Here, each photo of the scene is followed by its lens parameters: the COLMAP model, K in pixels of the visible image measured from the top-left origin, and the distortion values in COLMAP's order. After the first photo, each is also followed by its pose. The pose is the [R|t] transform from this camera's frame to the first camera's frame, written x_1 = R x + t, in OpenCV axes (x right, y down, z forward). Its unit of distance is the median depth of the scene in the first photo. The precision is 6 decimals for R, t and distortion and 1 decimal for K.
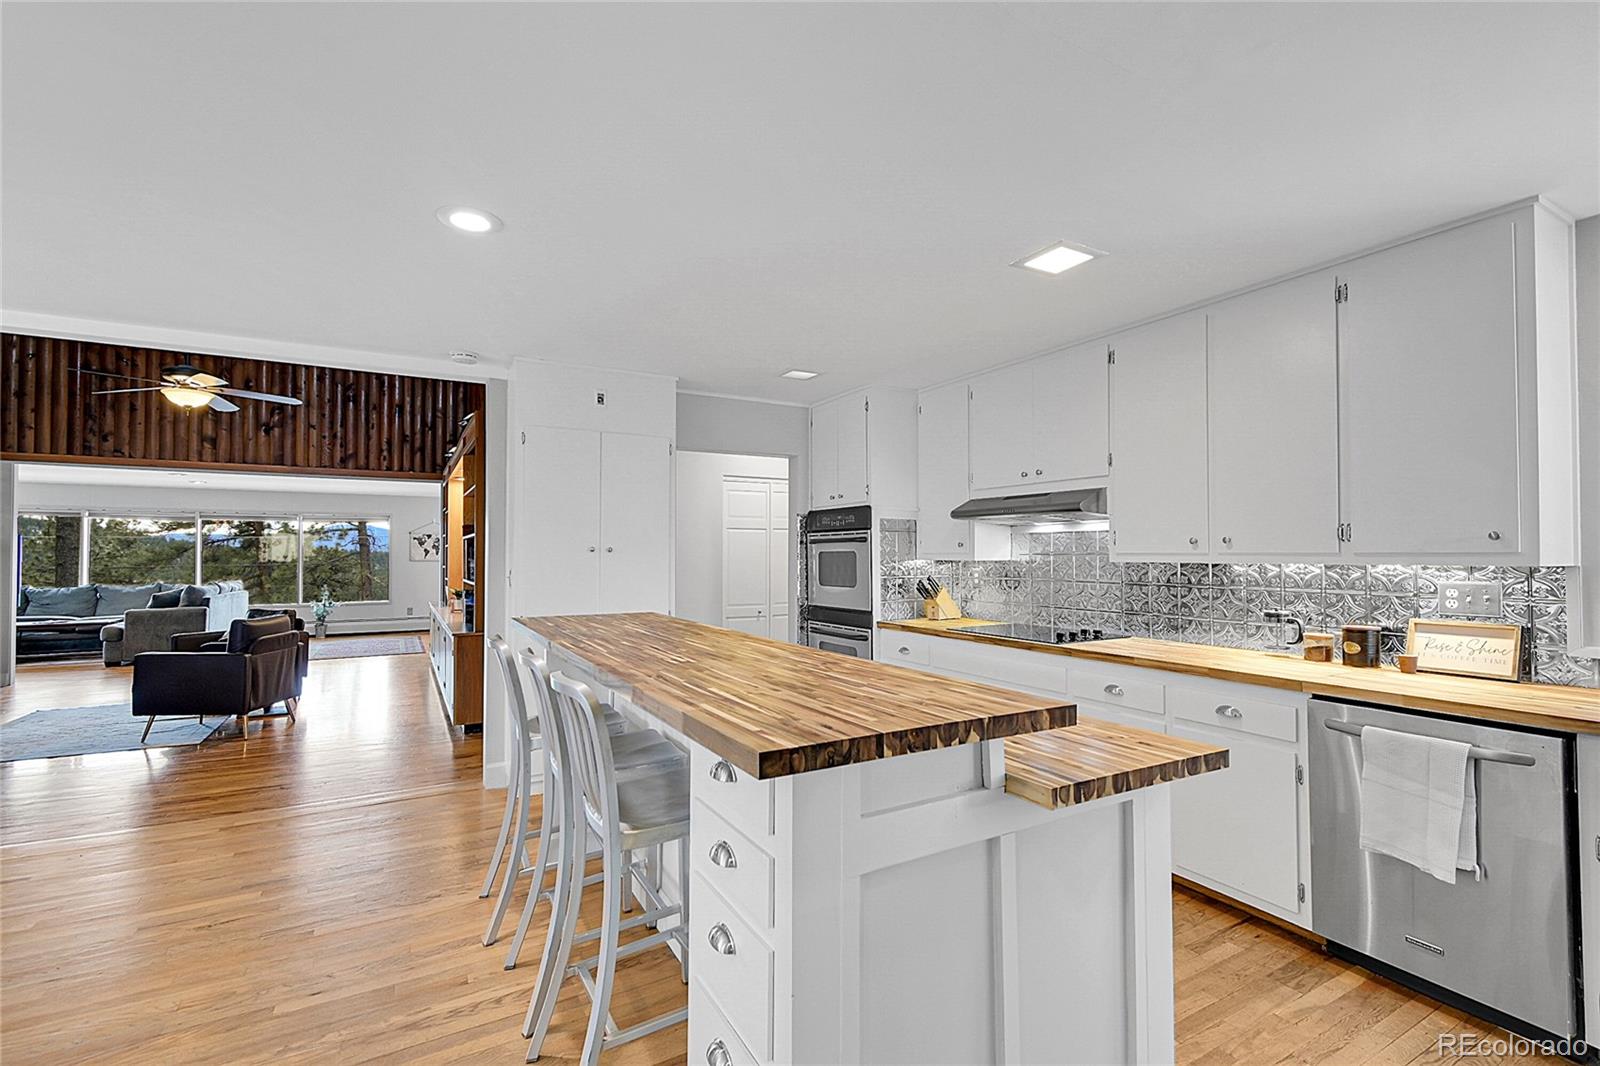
lens RADIAL K [[708.6, 0, 803.2], [0, 708.6, 537.2], [0, 0, 1]] dist [0.008777, -0.003910]
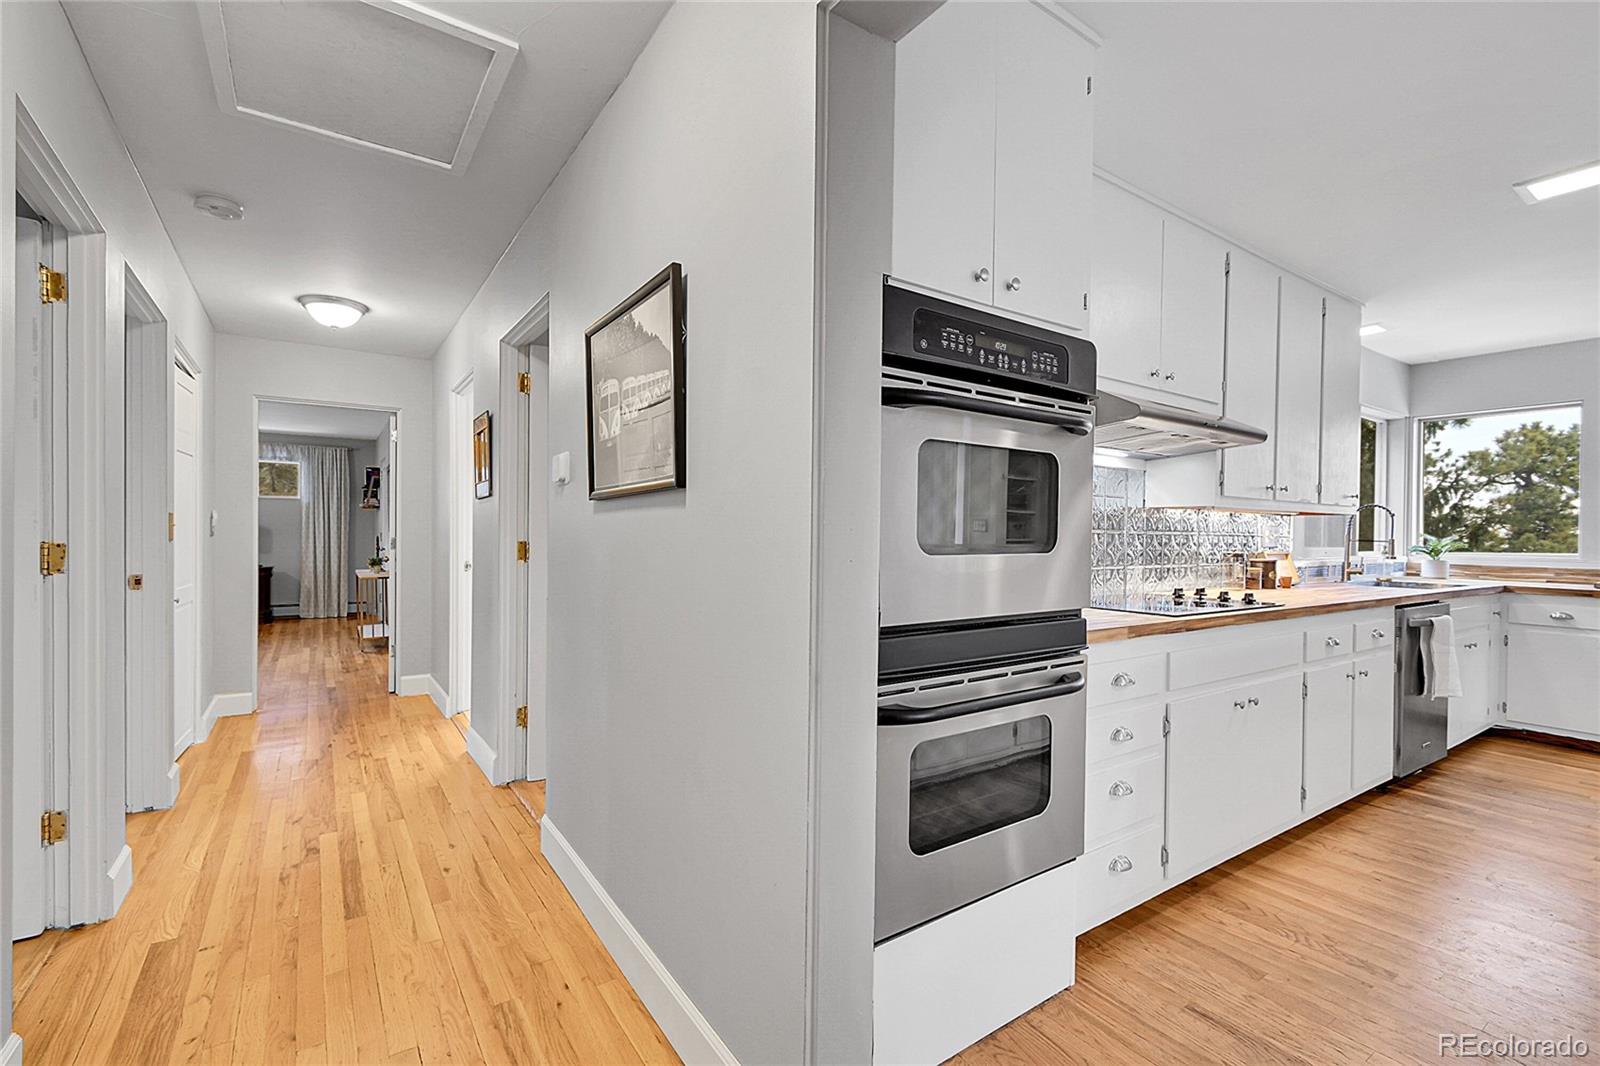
lens RADIAL K [[708.6, 0, 815.4], [0, 708.6, 540.0], [0, 0, 1]] dist [0.008777, -0.003910]
pose [[-0.085390, -0.008288, 0.996313, -0.428130], [-0.036919, 0.999305, 0.005148, 0.100507], [-0.995663, -0.036344, -0.085636, 1.739934]]
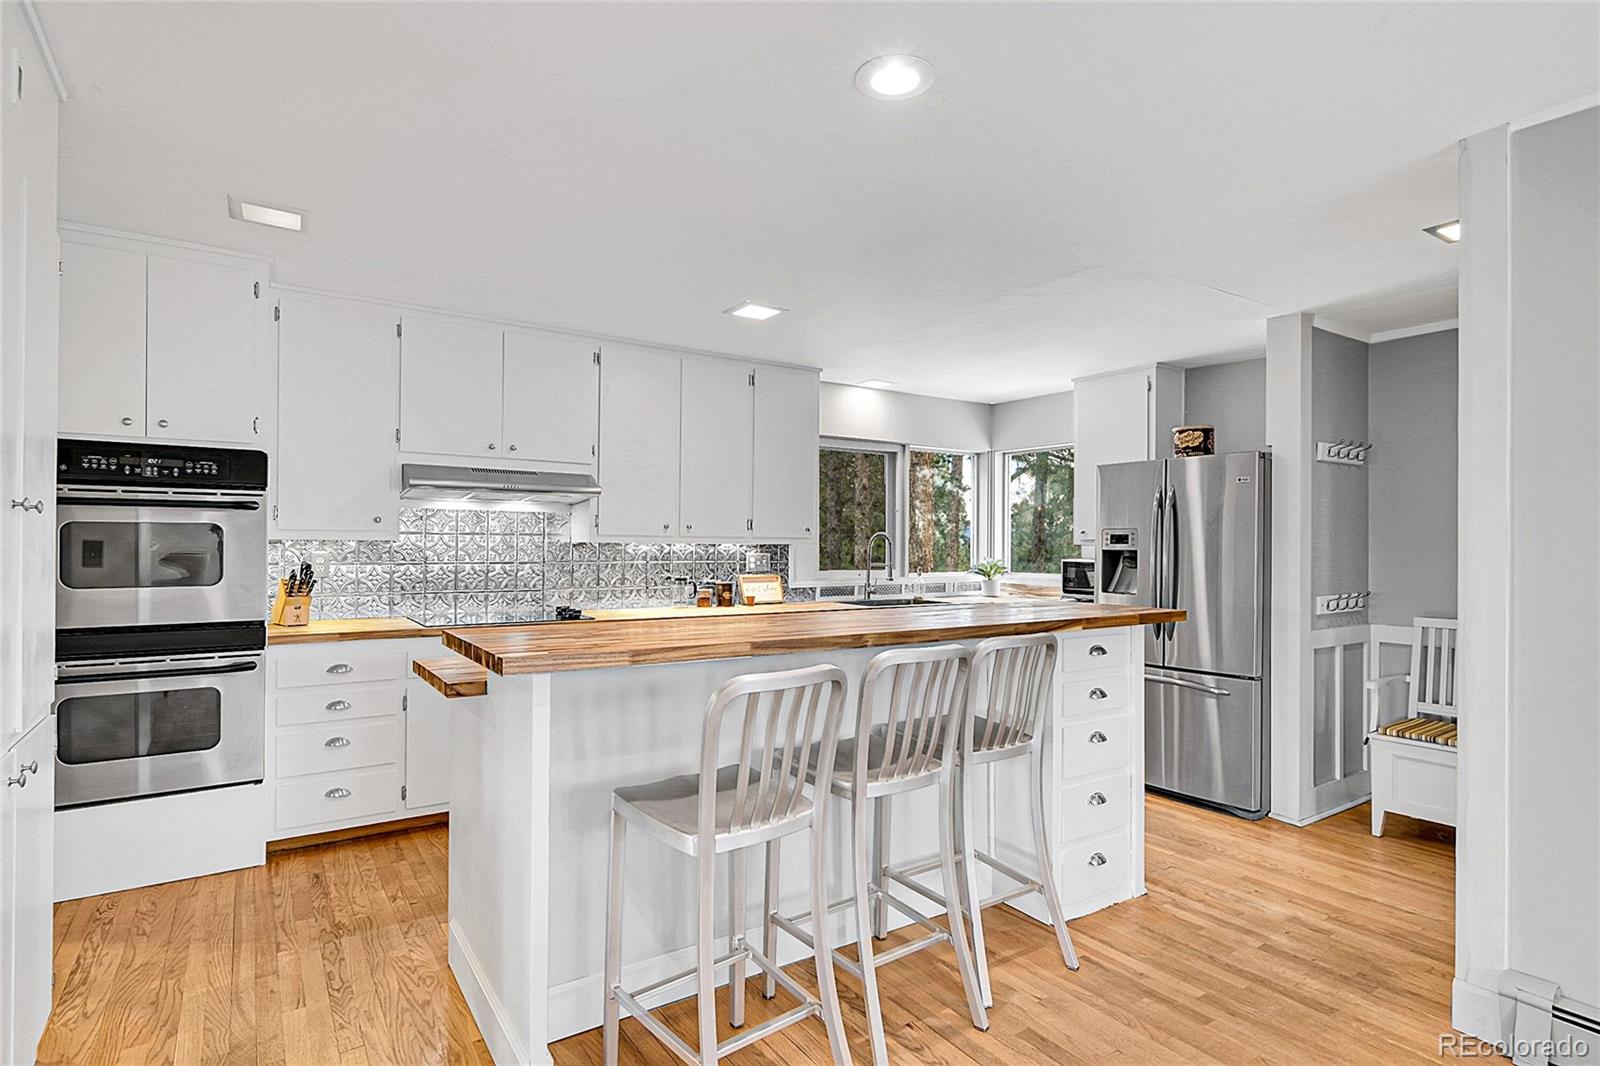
lens RADIAL K [[807.2, 0, 806.0], [0, 807.2, 539.8], [0, 0, 1]] dist [-0.001260, -0.000453]
pose [[-0.073532, 0.005024, 0.997280, -0.953027], [-0.033461, 0.999412, -0.007502, 0.032466], [-0.996731, -0.033921, -0.073320, 0.846658]]
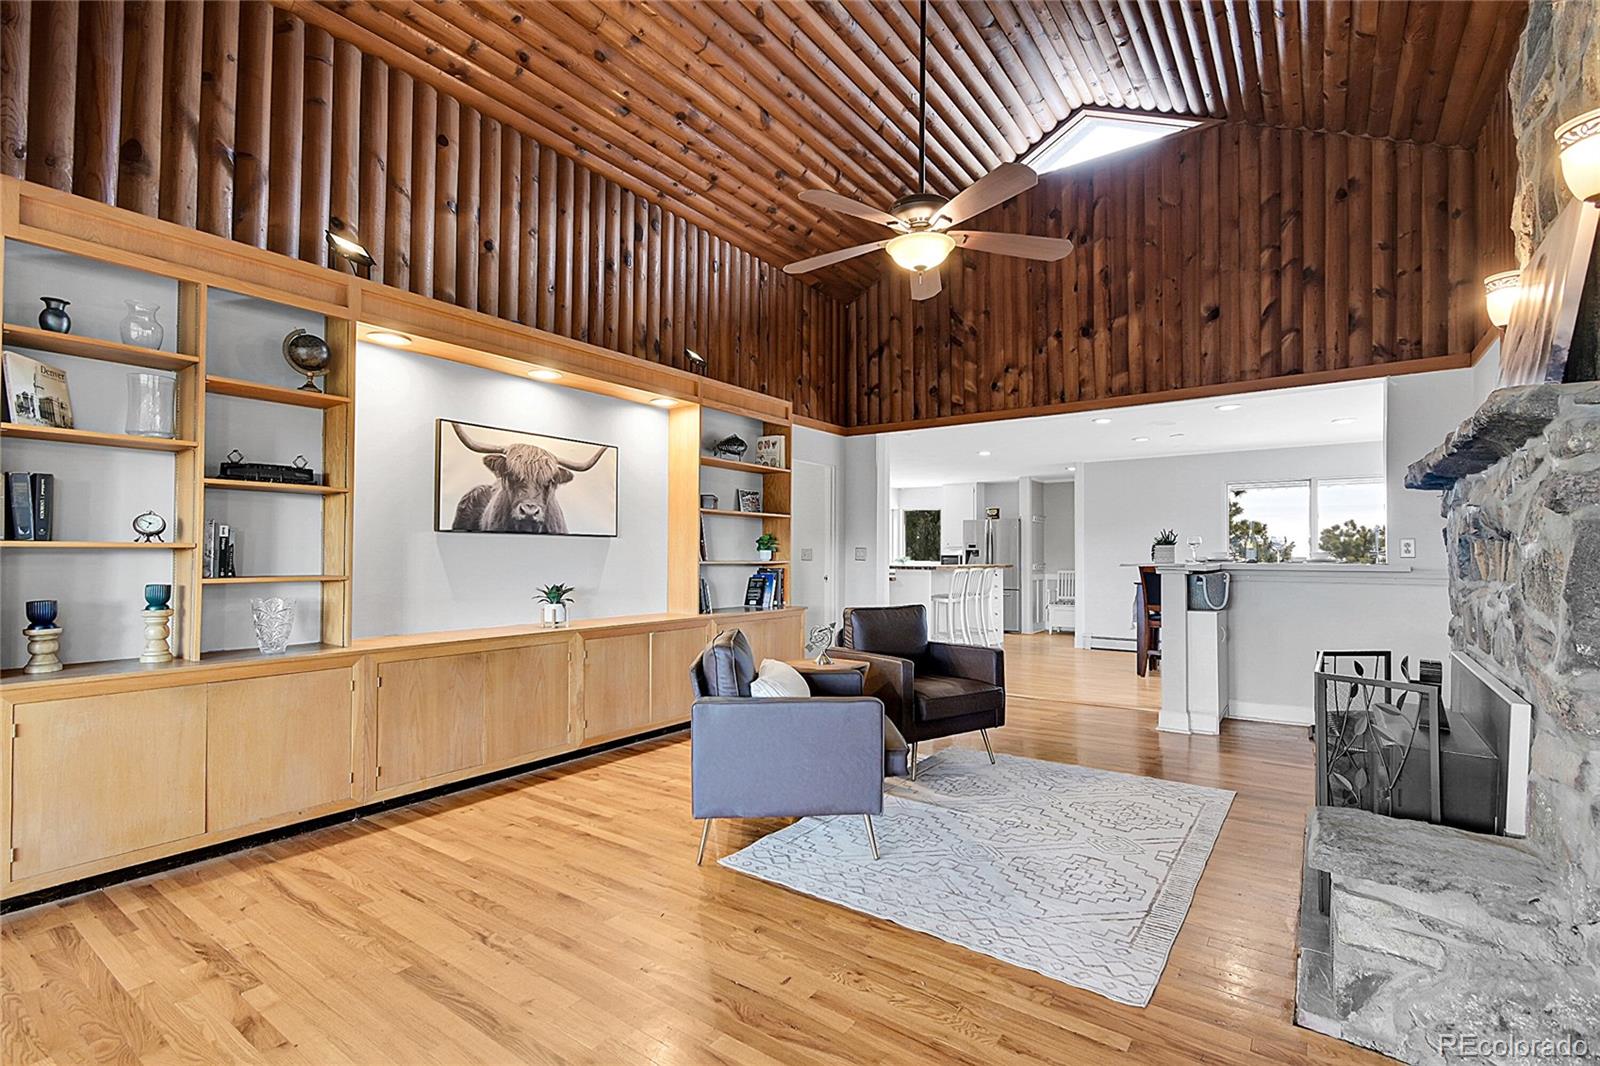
lens RADIAL K [[722.8, 0, 801.7], [0, 722.8, 538.8], [0, 0, 1]] dist [-0.000498, -0.000004]
pose [[-0.419225, 0.011315, 0.907812, -2.571647], [-0.028919, 0.999249, -0.025809, 0.085768], [-0.907422, -0.037073, -0.418582, 2.541915]]
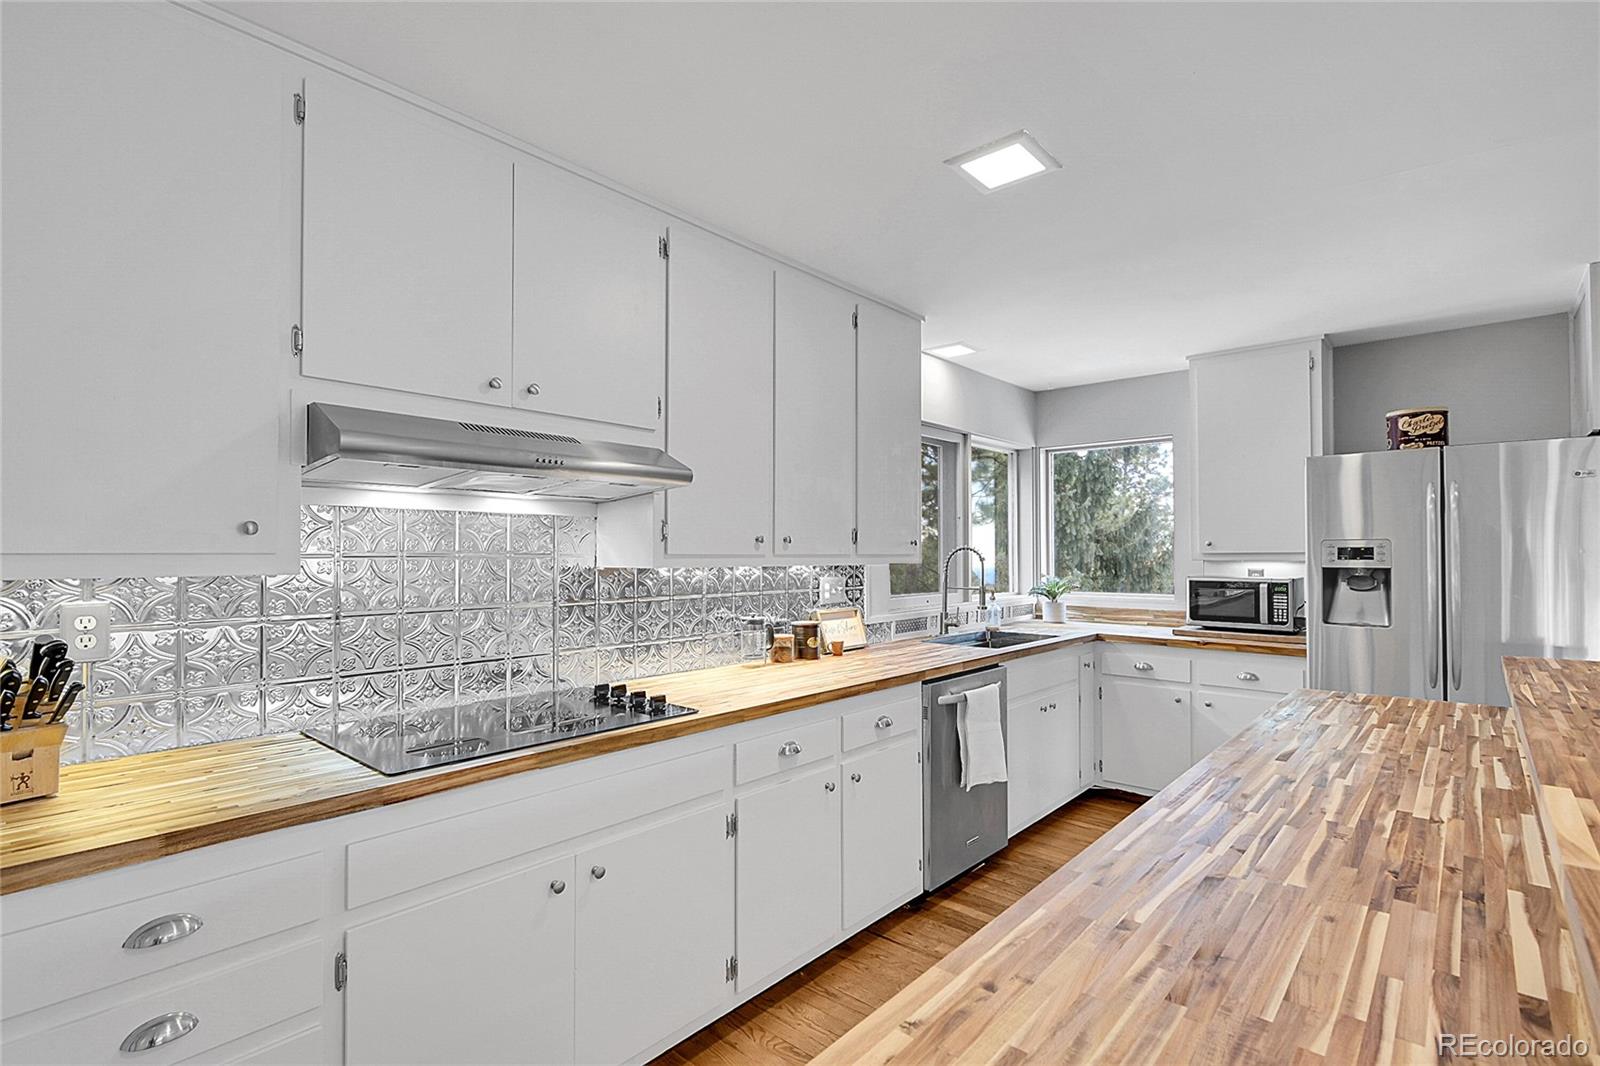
lens RADIAL K [[742.4, 0, 802.6], [0, 742.4, 542.5], [0, 0, 1]] dist [-0.001438, -0.001194]
pose [[-0.316171, 0.016454, 0.948559, -0.263653], [-0.021797, 0.999460, -0.024602, 0.028024], [-0.948452, -0.028454, -0.315642, 1.212741]]
